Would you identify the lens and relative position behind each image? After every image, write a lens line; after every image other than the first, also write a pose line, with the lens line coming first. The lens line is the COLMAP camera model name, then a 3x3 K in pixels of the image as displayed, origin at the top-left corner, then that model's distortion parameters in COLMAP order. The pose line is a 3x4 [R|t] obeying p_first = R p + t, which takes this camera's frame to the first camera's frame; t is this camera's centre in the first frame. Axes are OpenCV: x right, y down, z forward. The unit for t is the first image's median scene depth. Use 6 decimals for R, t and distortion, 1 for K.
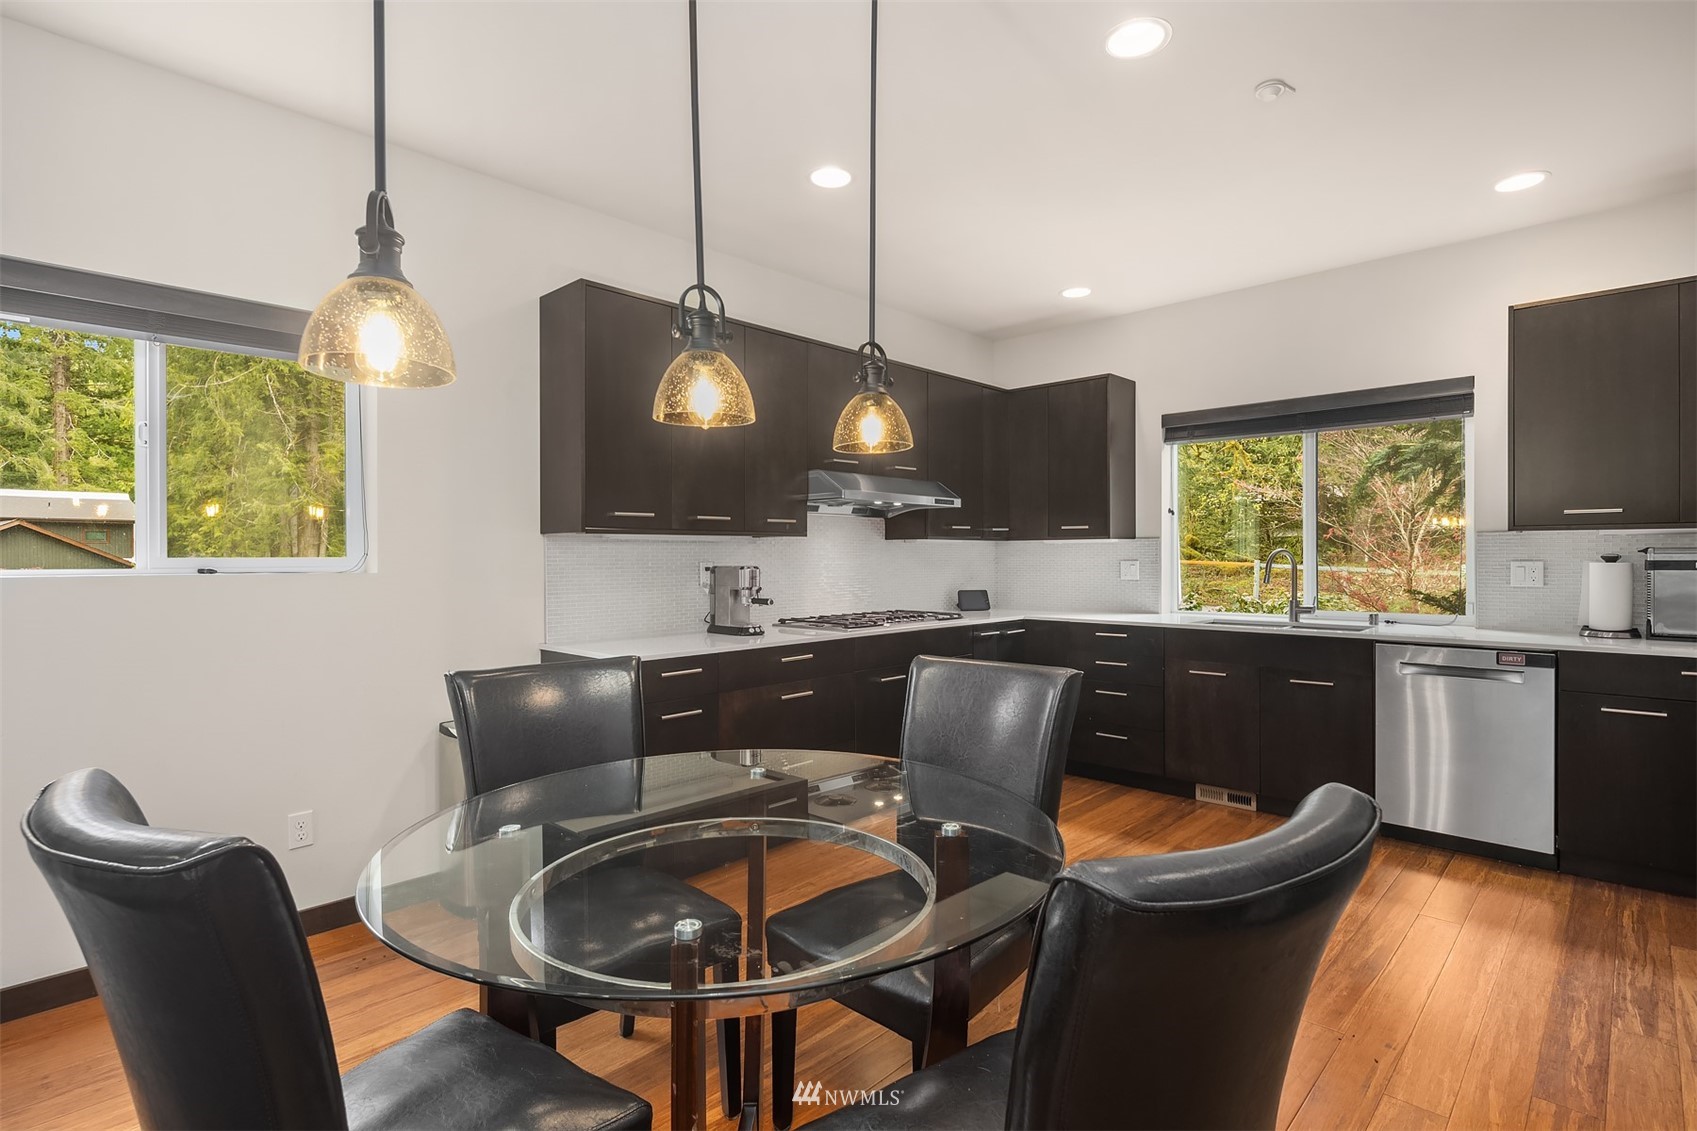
lens RADIAL K [[836.2, 0, 842.6], [0, 836.2, 553.4], [0, 0, 1]] dist [-0.012077, -0.000933]
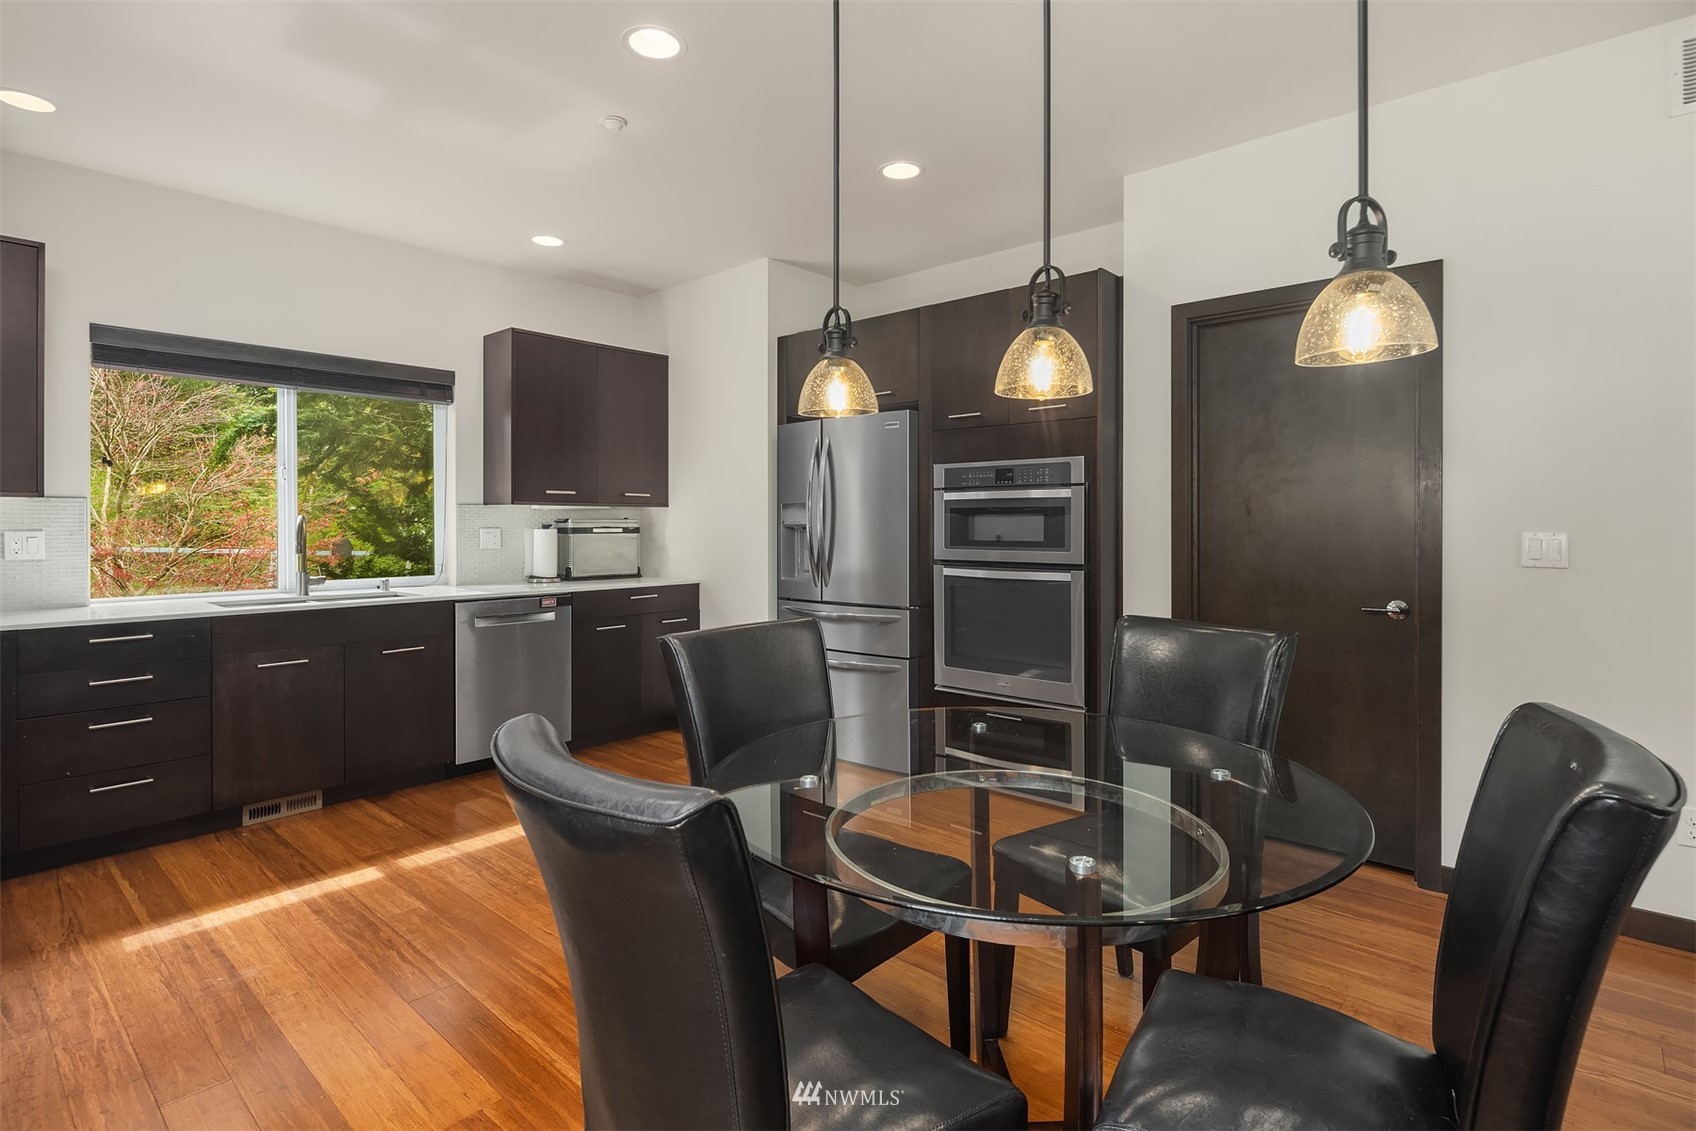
lens RADIAL K [[828.4, 0, 868.0], [0, 828.4, 543.3], [0, 0, 1]] dist [-0.008135, -0.001007]
pose [[-0.064052, -0.022073, 0.997702, -0.431222], [-0.002676, 0.999756, 0.021947, 0.002726], [-0.997943, -0.001264, -0.064095, 0.476487]]
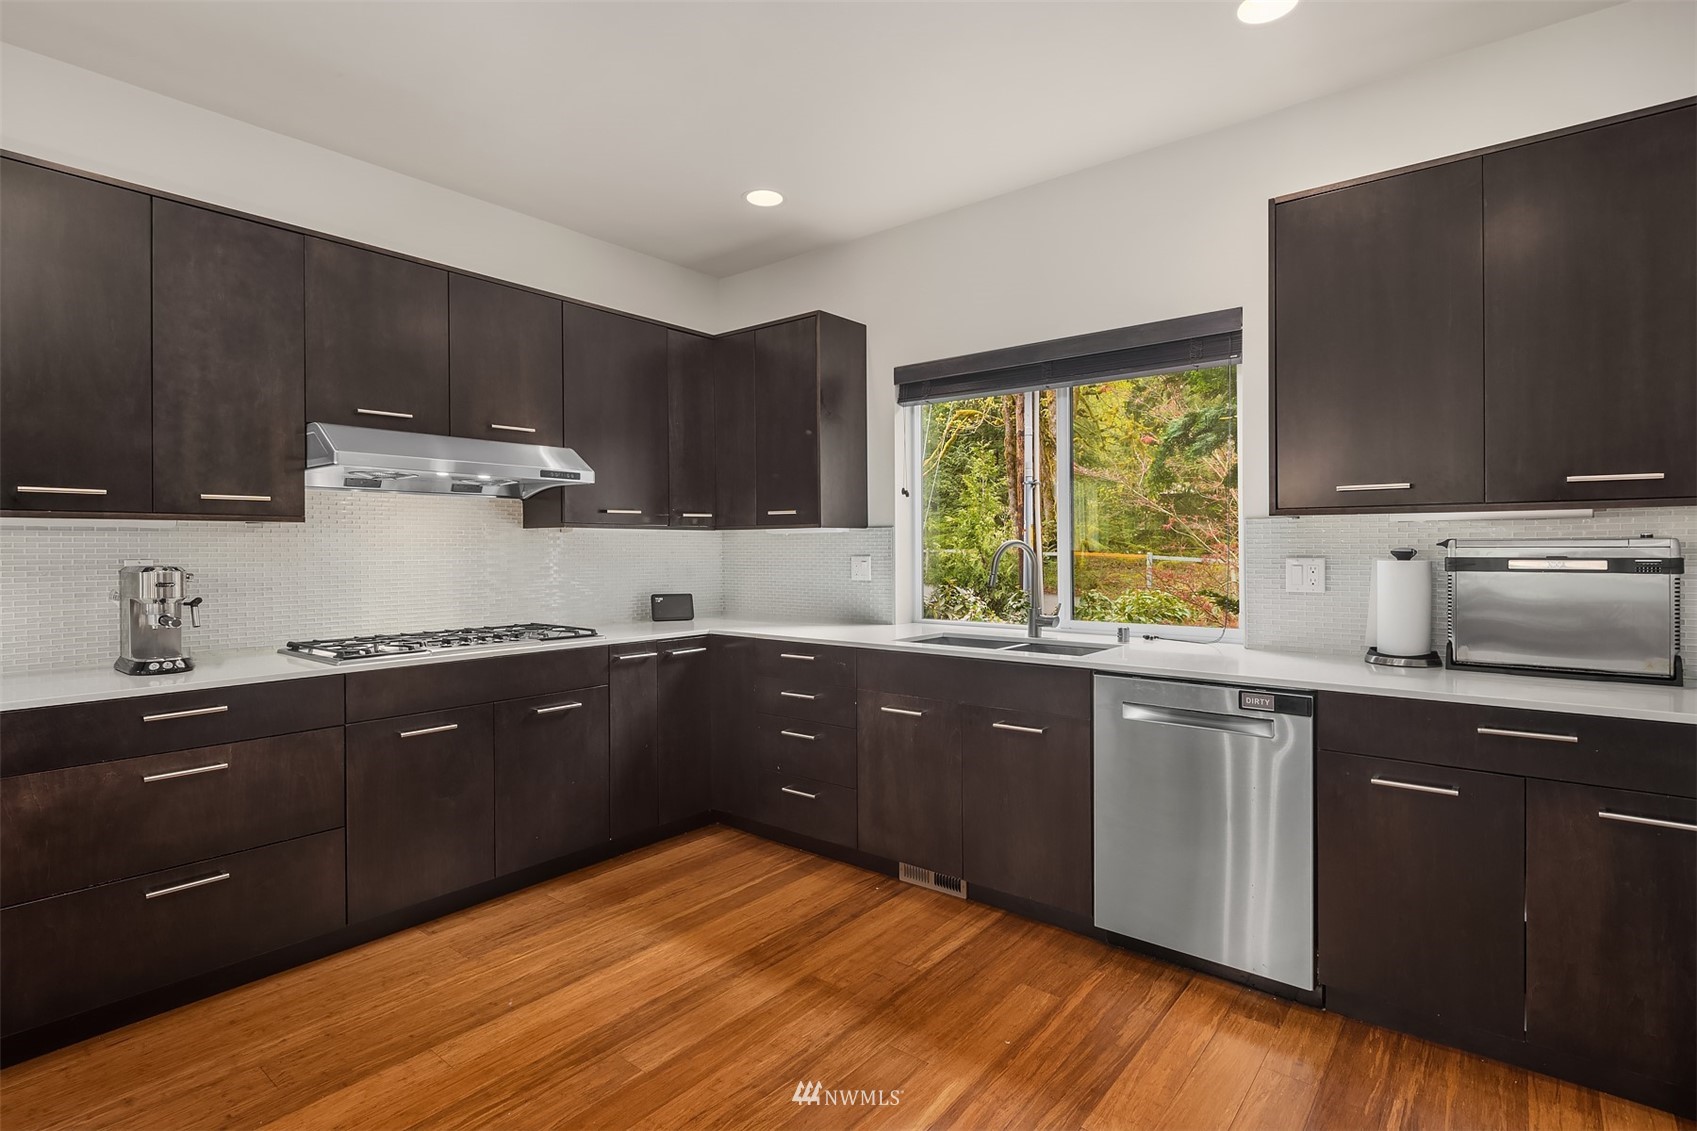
lens RADIAL K [[828.9, 0, 868.5], [0, 828.9, 543.3], [0, 0, 1]] dist [-0.008135, -0.001007]
pose [[0.995279, 0.000601, 0.097054, 0.346234], [-0.000381, 0.999997, -0.002285, -0.001569], [-0.097055, 0.002237, 0.995277, 0.289333]]
